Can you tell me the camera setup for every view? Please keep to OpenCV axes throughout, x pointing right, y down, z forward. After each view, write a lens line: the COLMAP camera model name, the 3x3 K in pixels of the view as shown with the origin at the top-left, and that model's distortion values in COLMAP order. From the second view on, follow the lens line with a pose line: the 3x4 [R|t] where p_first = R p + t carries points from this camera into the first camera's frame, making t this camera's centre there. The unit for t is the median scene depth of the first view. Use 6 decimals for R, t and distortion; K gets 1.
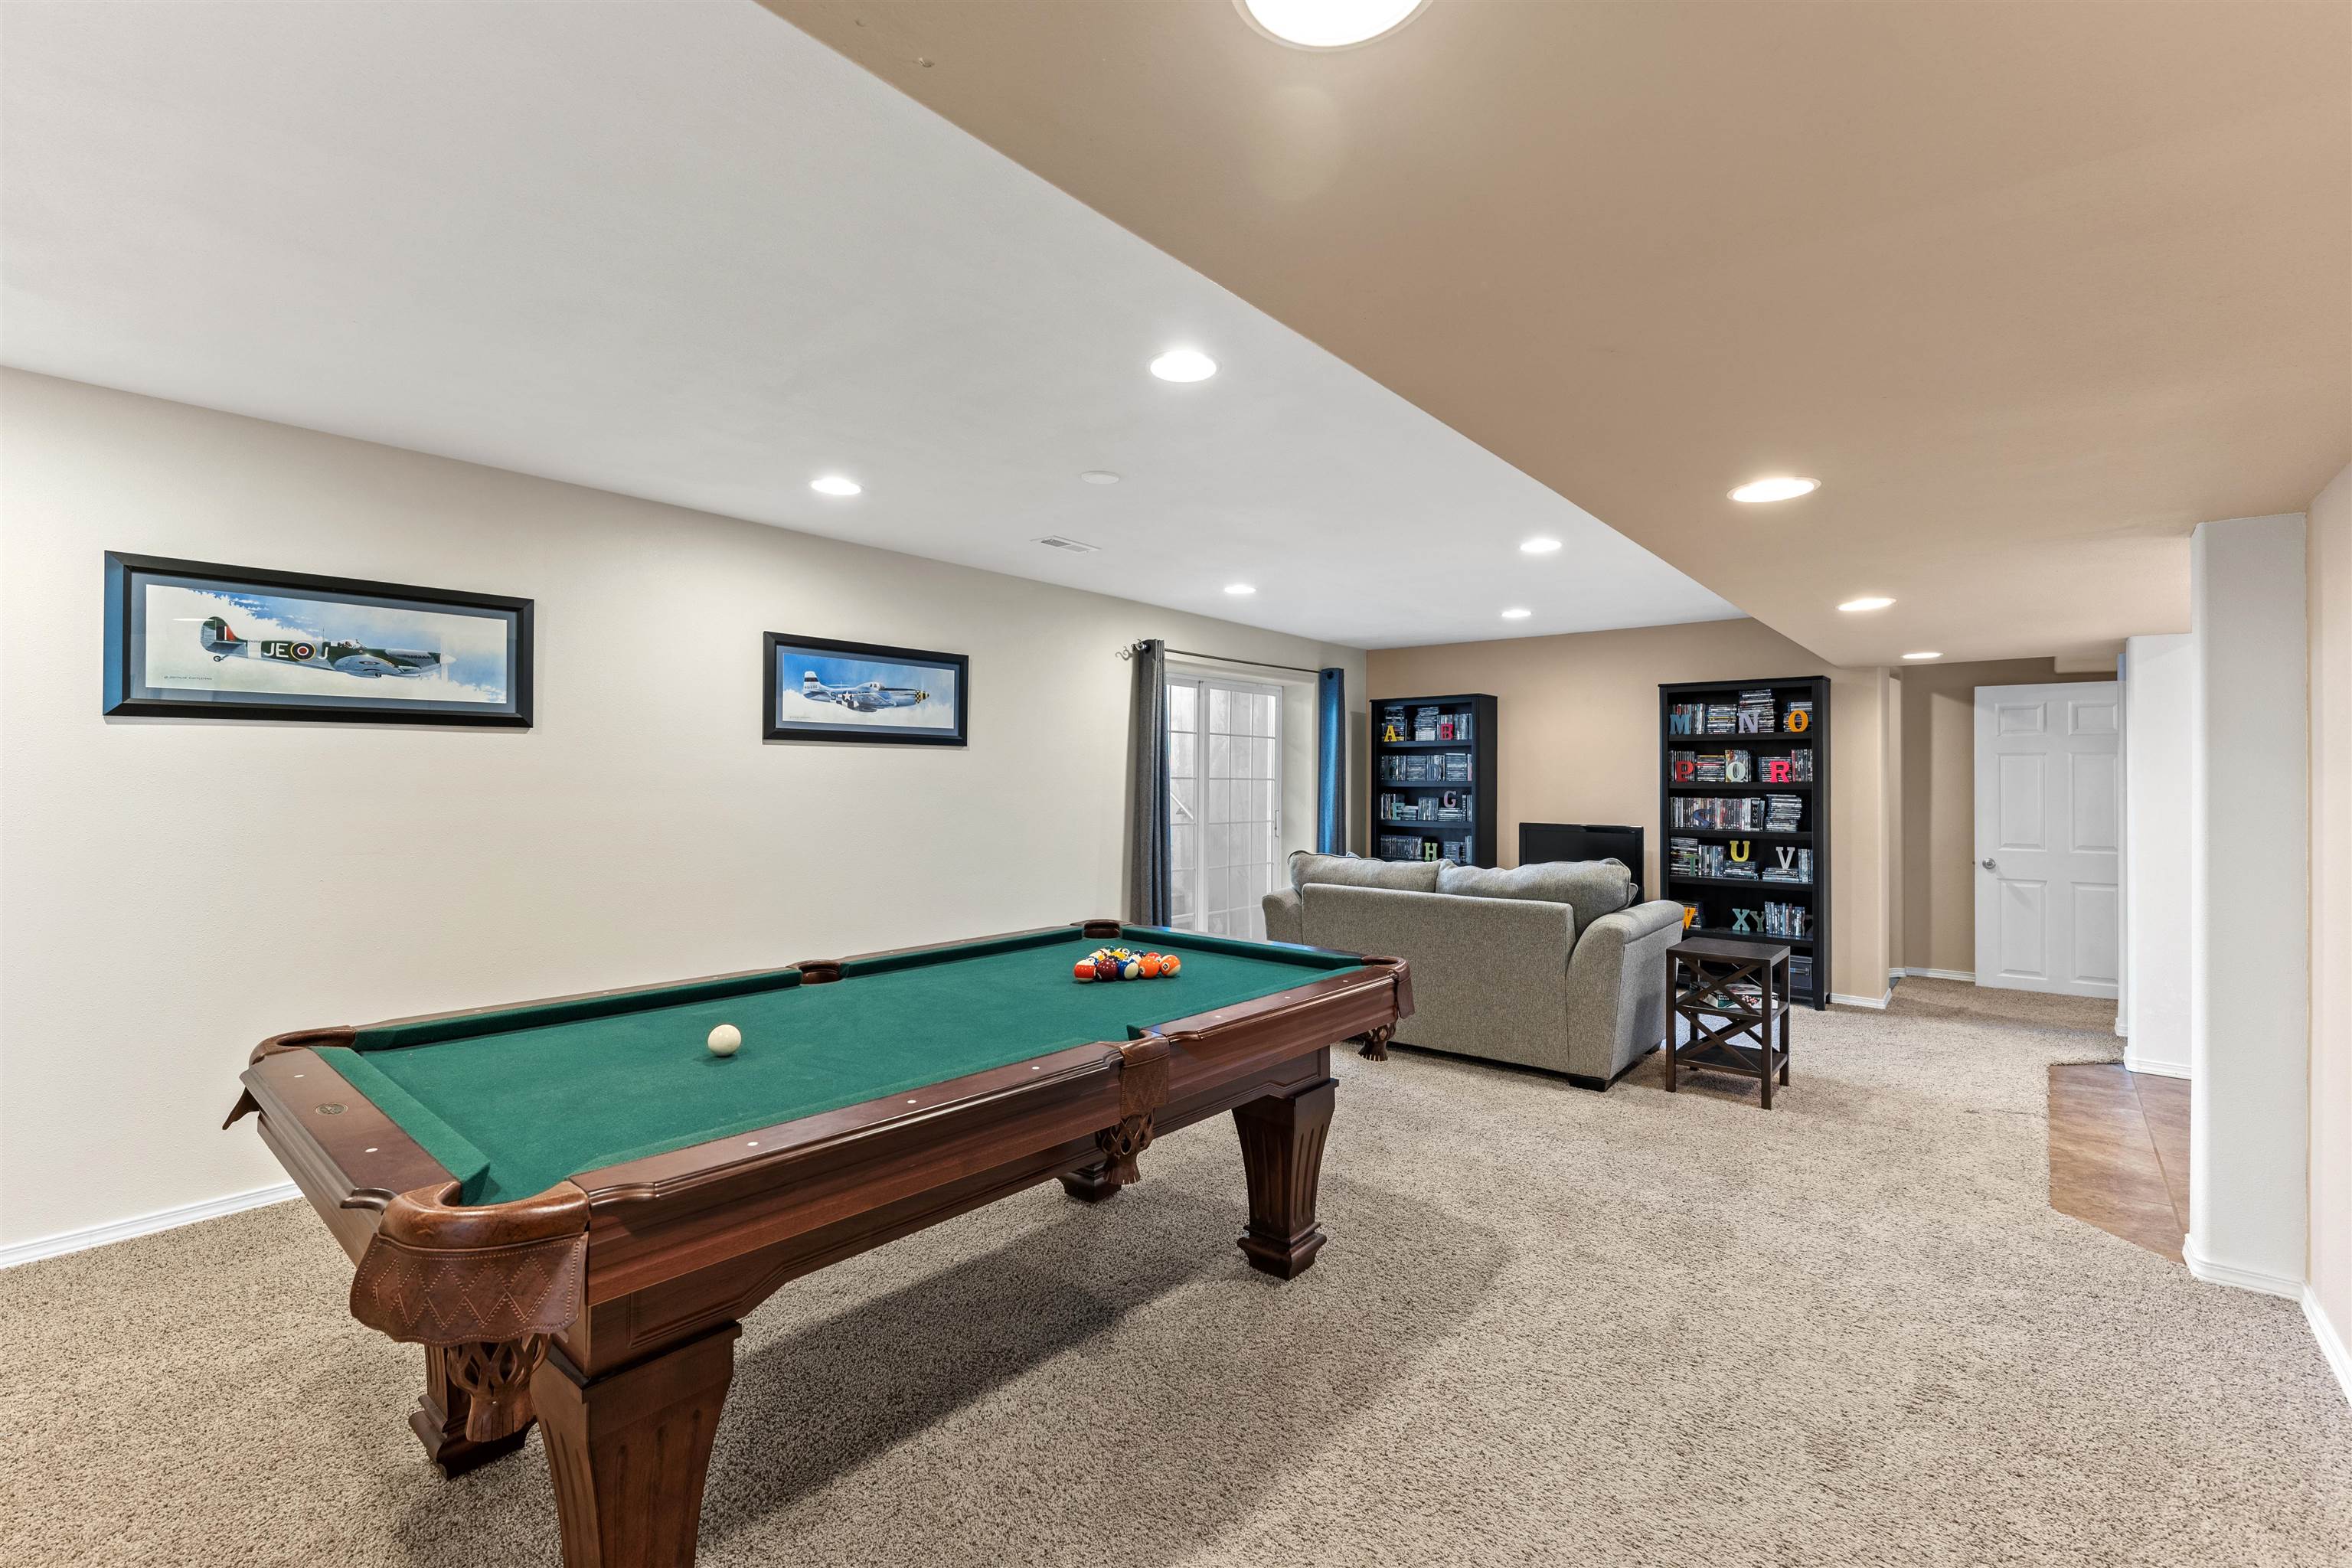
lens RADIAL K [[1031.1, 0, 1176.6], [0, 1031.1, 782.6], [0, 0, 1]] dist [-0.013499, -0.000495]
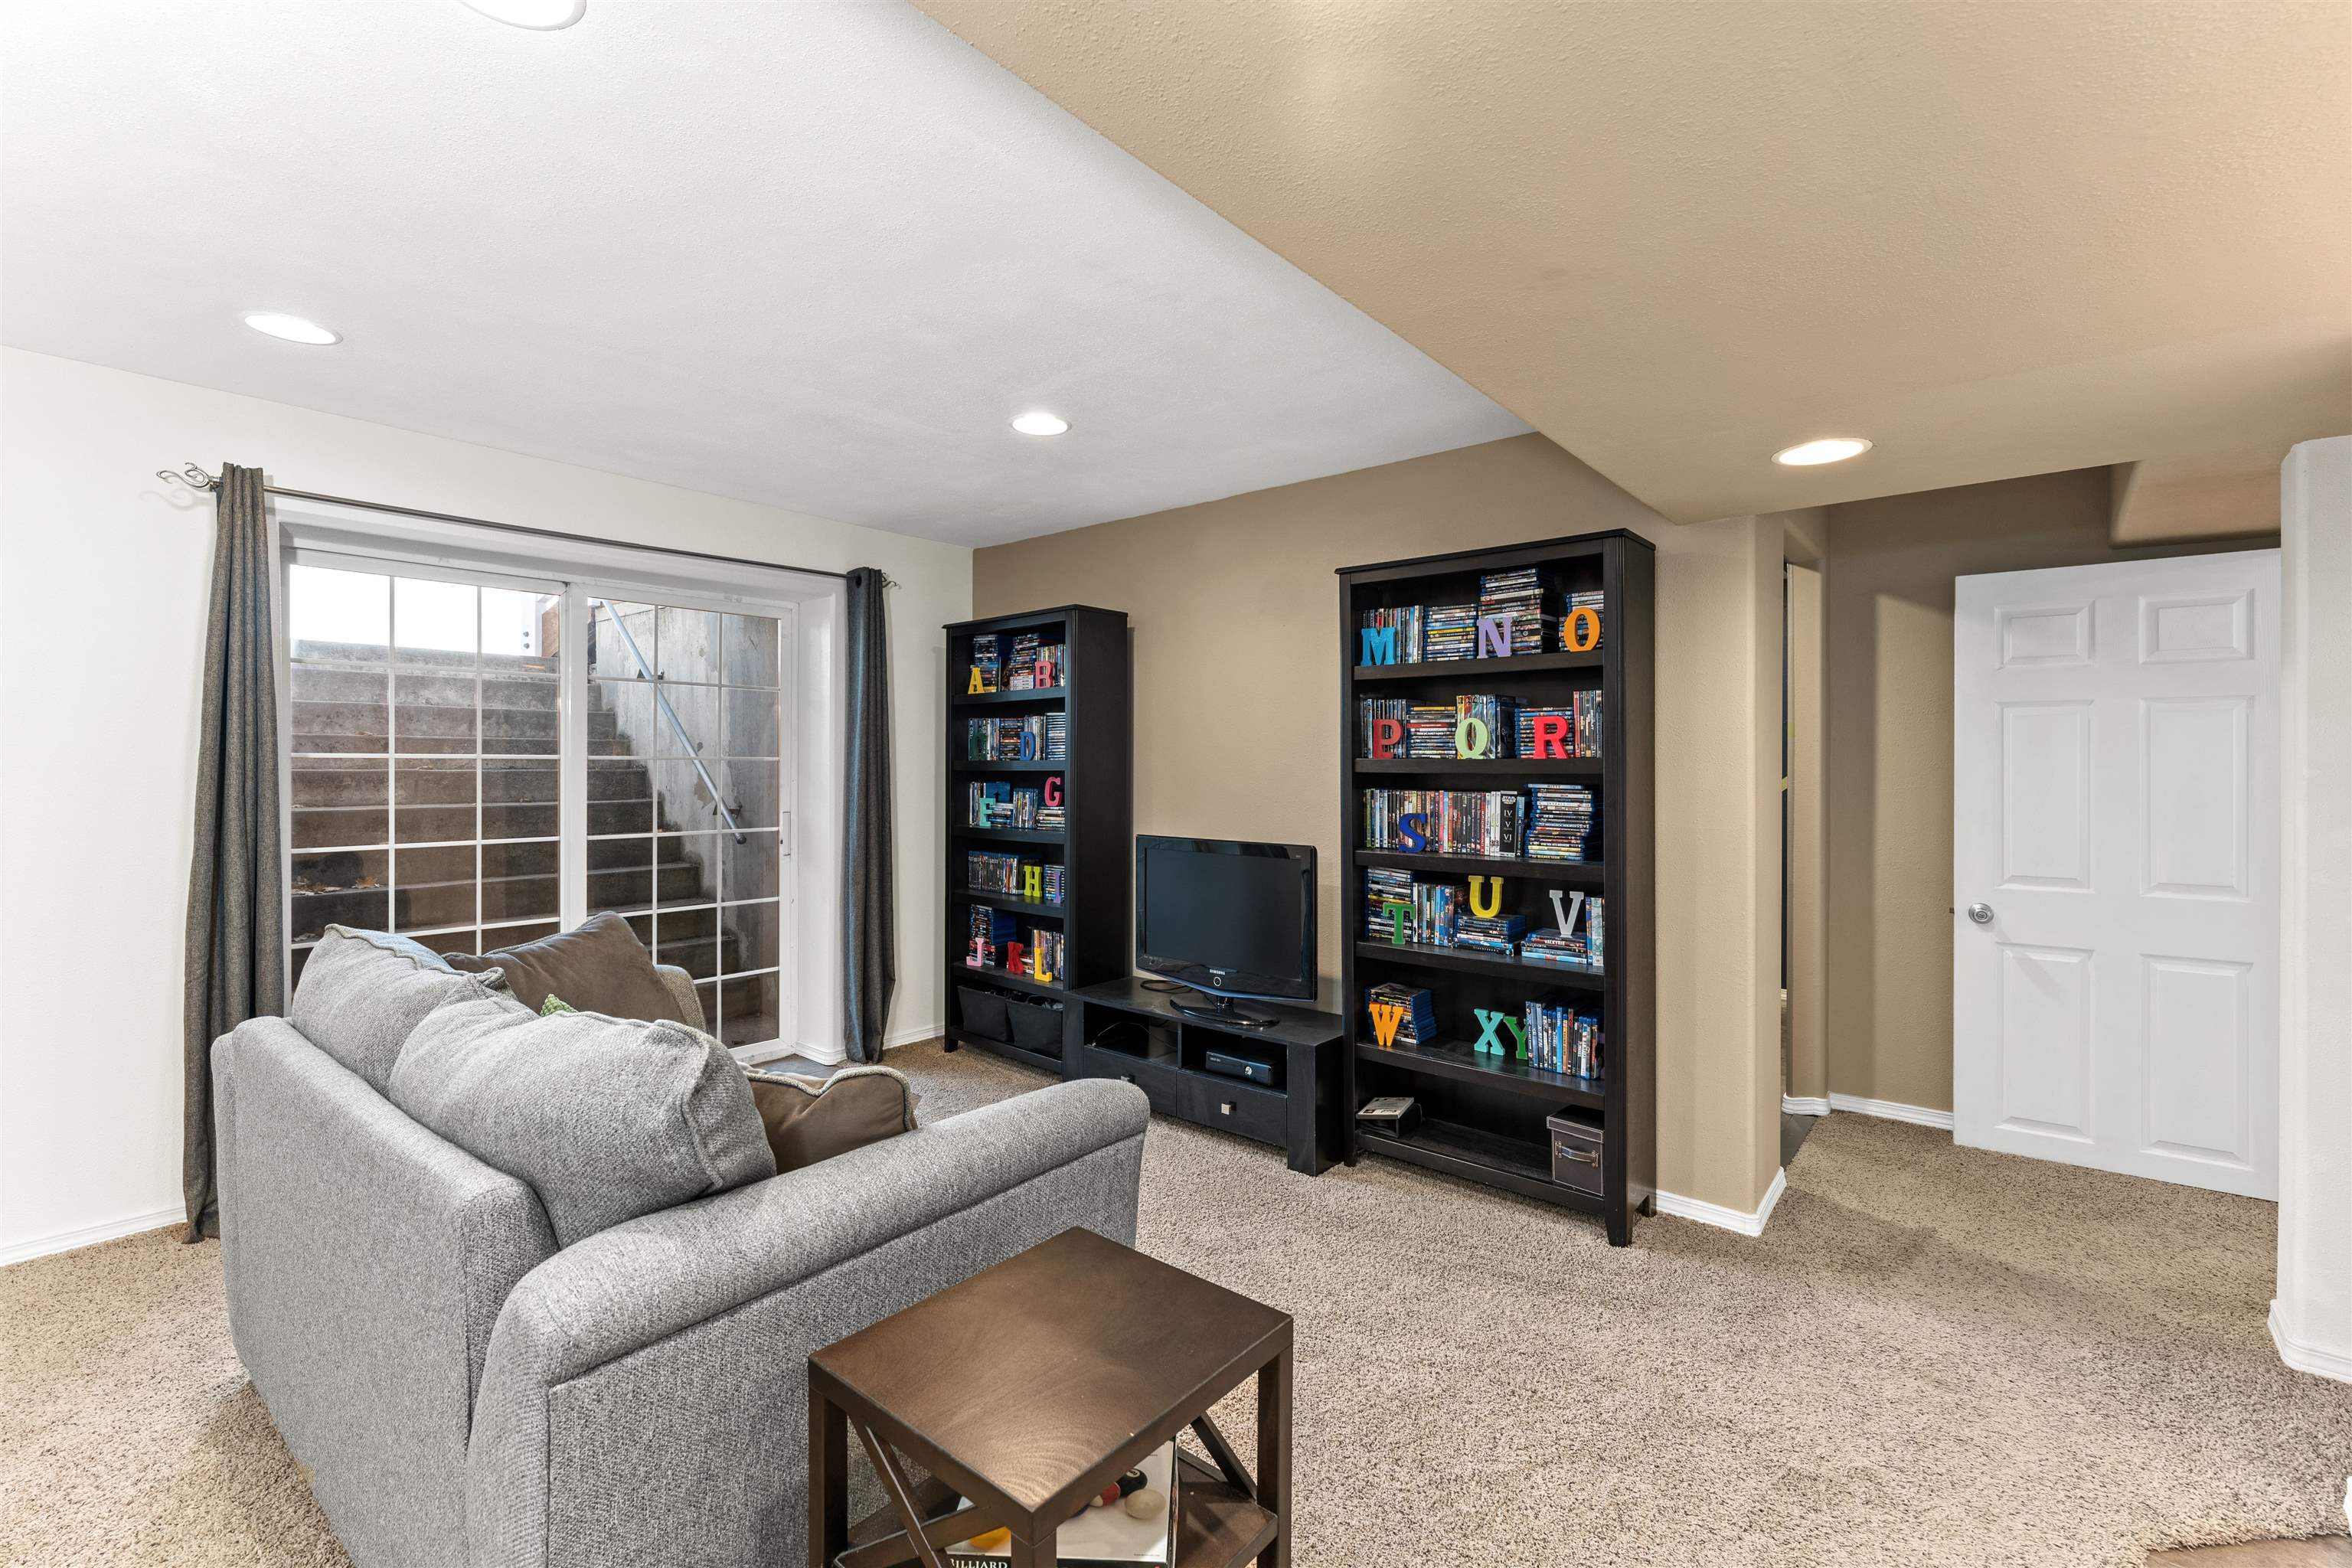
lens RADIAL K [[1031.1, 0, 1175.3], [0, 1031.1, 780.6], [0, 0, 1]] dist [-0.013499, -0.000495]
pose [[0.999974, -0.005252, 0.004982, 0.393439], [0.005174, 0.999865, 0.015591, 0.001239], [-0.005063, -0.015565, 0.999866, 0.496547]]
